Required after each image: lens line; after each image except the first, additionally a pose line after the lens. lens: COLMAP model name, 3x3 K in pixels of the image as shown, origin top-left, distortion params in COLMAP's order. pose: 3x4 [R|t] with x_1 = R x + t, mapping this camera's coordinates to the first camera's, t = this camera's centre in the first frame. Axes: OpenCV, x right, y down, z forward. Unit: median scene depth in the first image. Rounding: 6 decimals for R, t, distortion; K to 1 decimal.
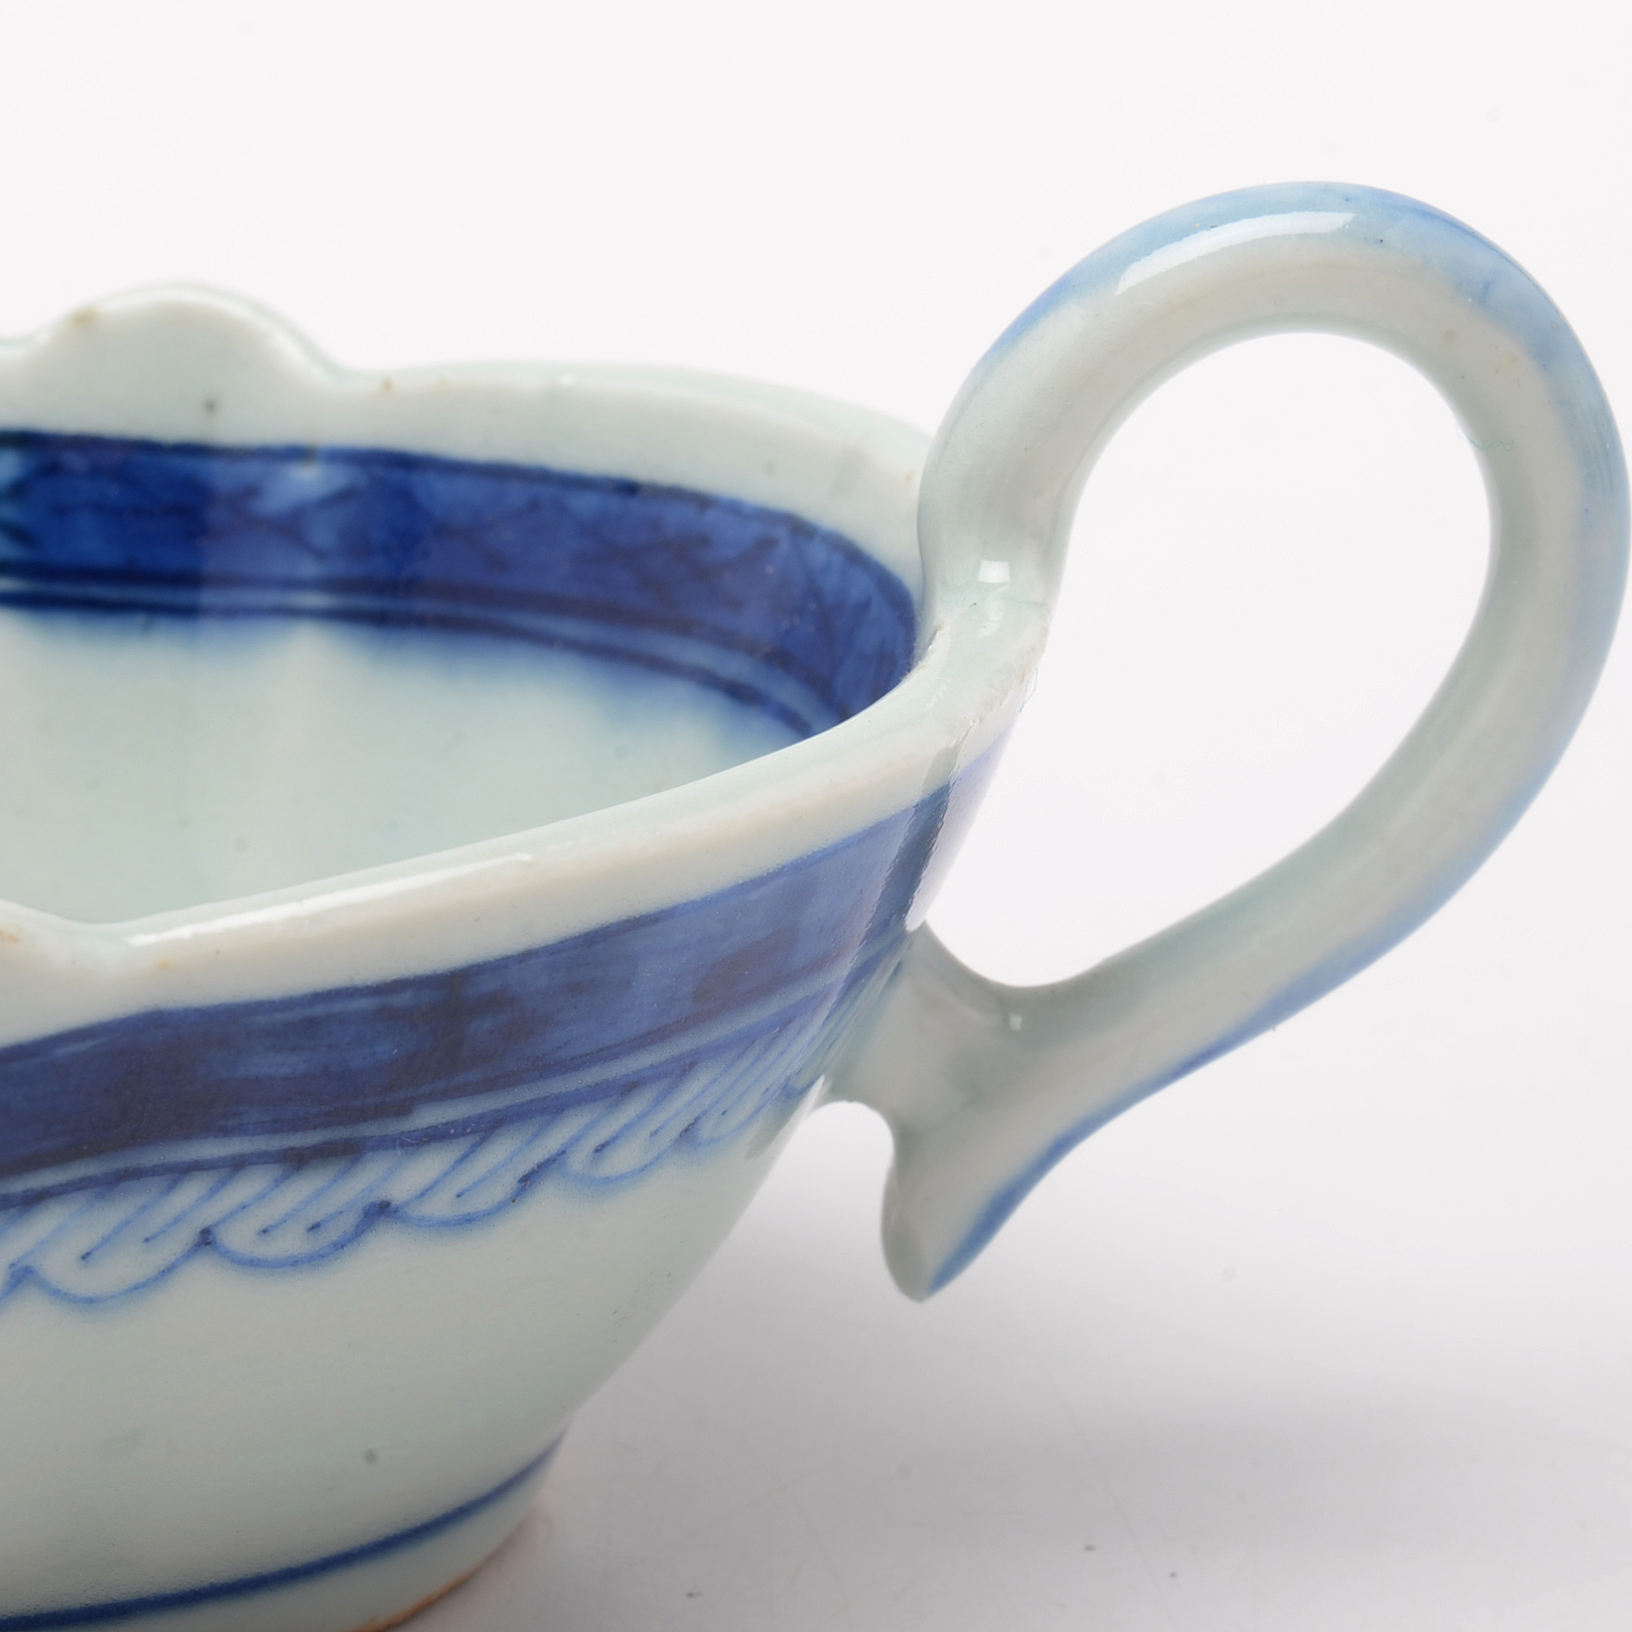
lens RADIAL K [[5367.0, 0, 816.0], [0, 5367.0, 816.0], [0, 0, 1]] dist [0.025642, -0.686389]
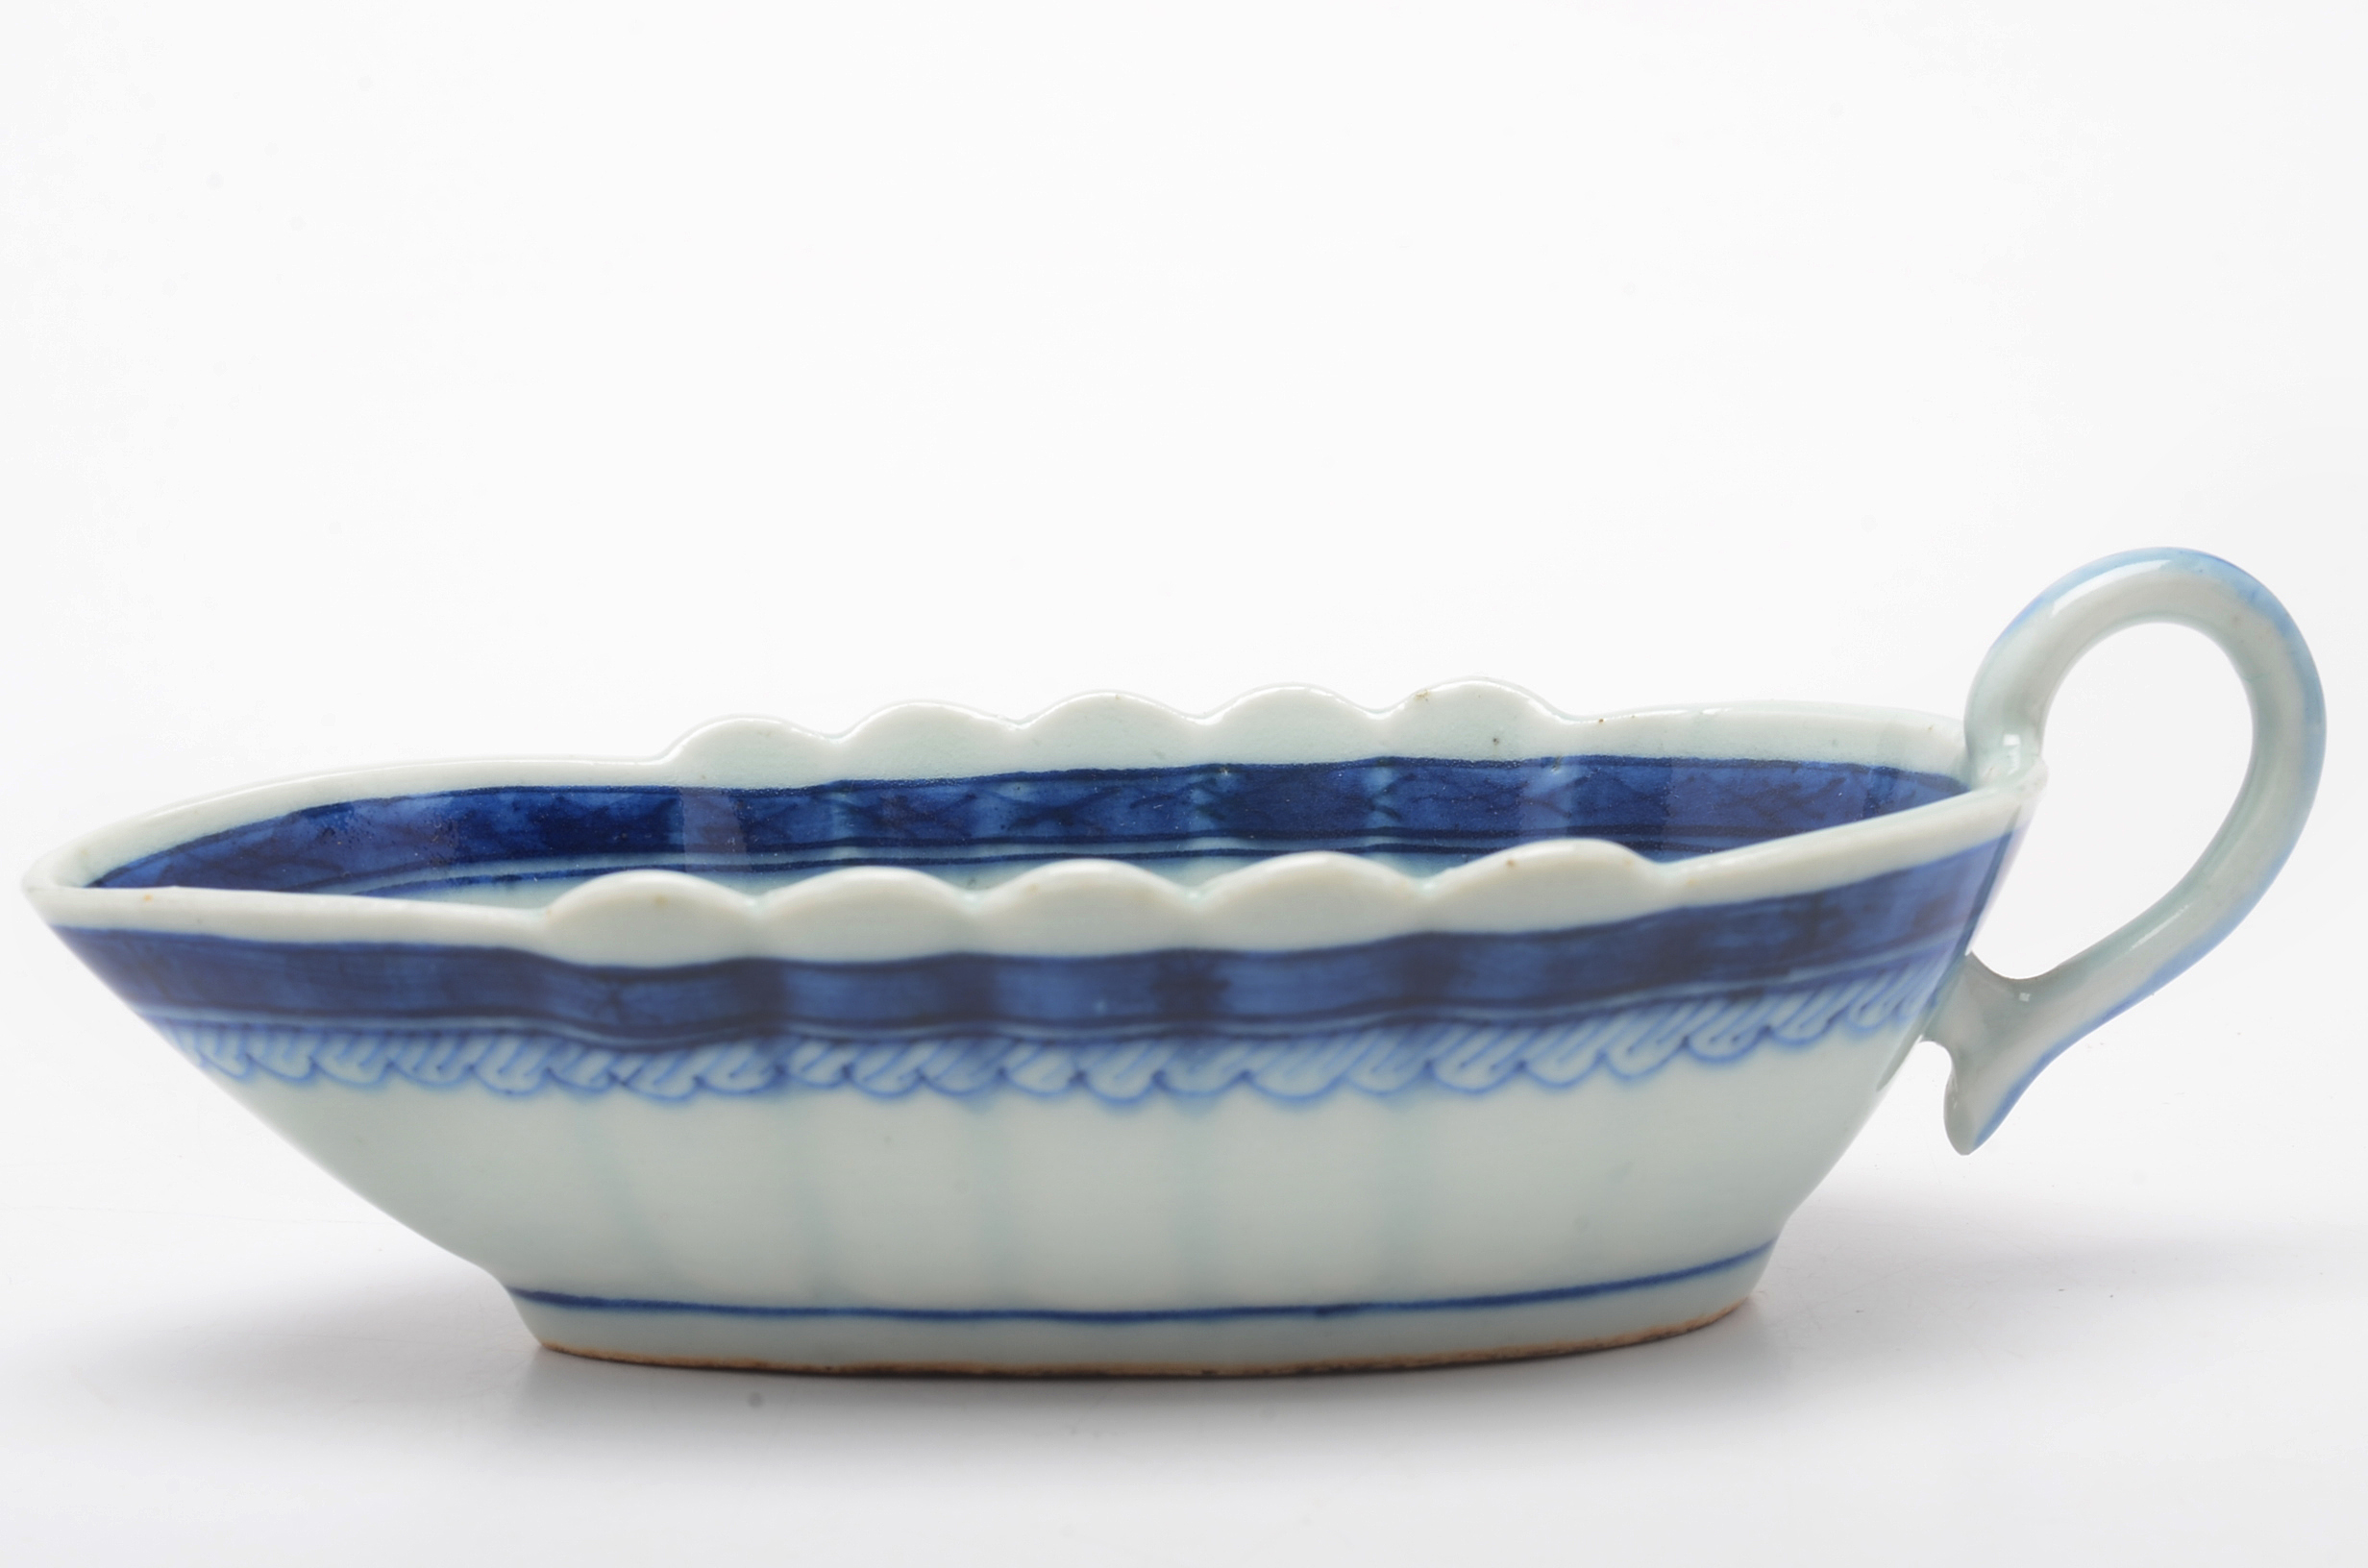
lens RADIAL K [[4922.1, 0, 1184.0], [0, 4922.1, 784.0], [0, 0, 1]] dist [-0.015305, -0.319539]
pose [[0.999005, -0.025537, 0.036550, -0.333182], [0.031968, 0.981673, -0.187874, 0.294734], [-0.031083, 0.188856, 0.981513, -0.746565]]
